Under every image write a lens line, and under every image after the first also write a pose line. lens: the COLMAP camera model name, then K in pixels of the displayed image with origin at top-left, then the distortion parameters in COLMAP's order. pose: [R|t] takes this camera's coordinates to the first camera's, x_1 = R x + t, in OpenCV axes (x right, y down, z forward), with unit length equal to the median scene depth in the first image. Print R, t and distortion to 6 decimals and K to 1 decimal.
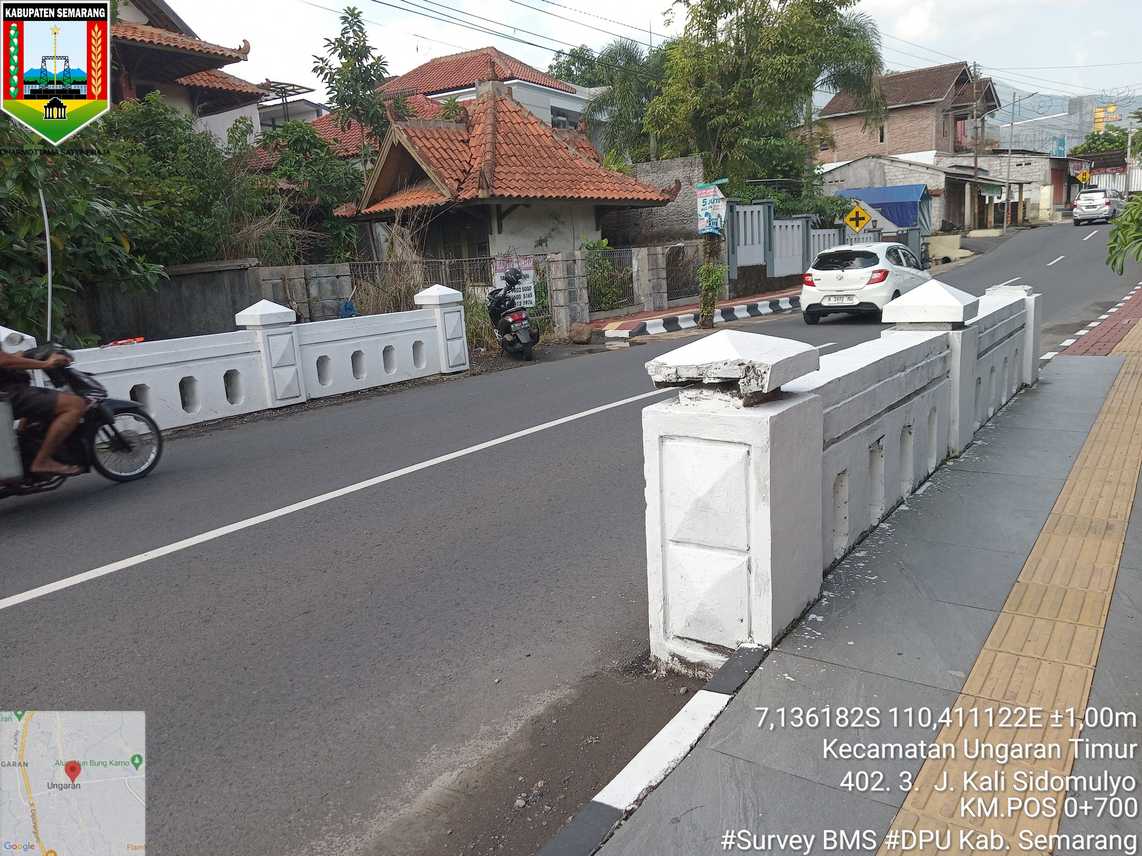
lens RADIAL K [[854.5, 0, 571.0], [0, 854.5, 428.0], [0, 0, 1]] dist [0.042350, -0.085246]
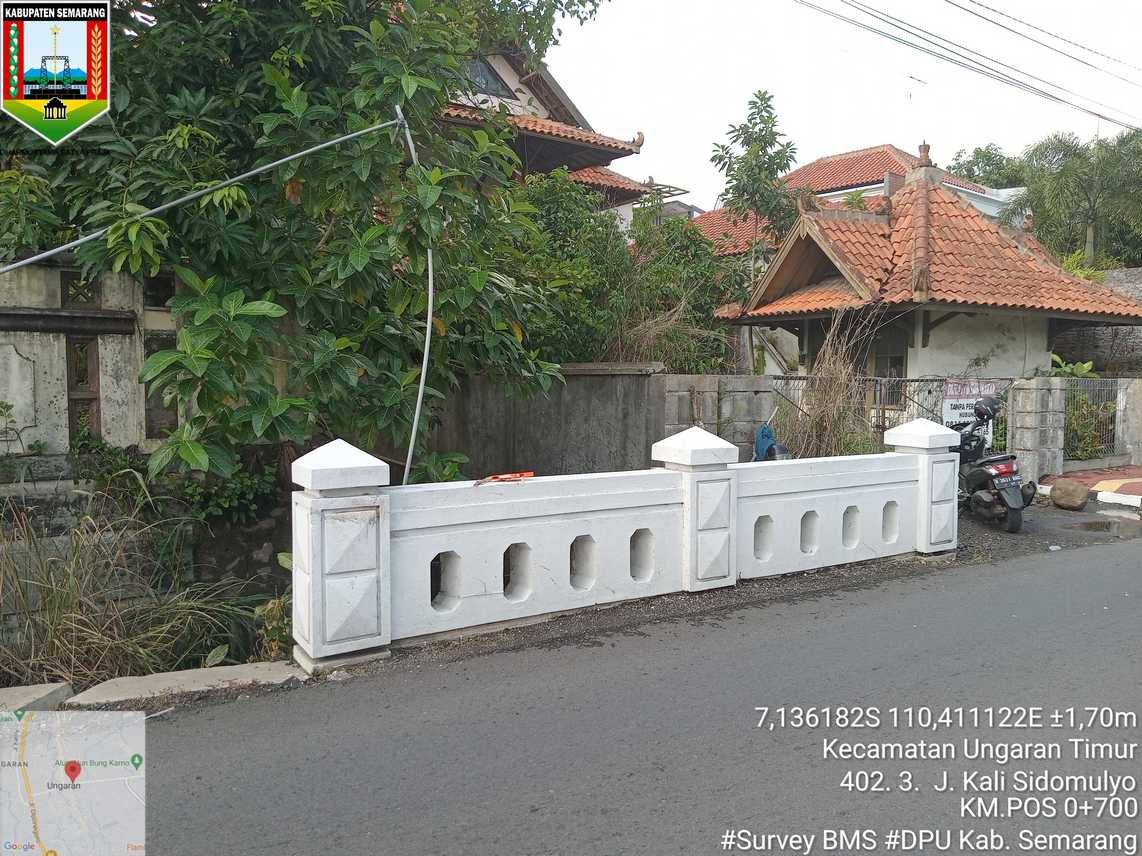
lens RADIAL K [[854.5, 0, 571.0], [0, 854.5, 428.0], [0, 0, 1]] dist [0.042350, -0.085246]
pose [[0.929958, 0.094827, -0.355227, -0.112716], [-0.136939, 0.985986, -0.095287, -0.037962], [0.341213, 0.137258, 0.929911, 0.183583]]
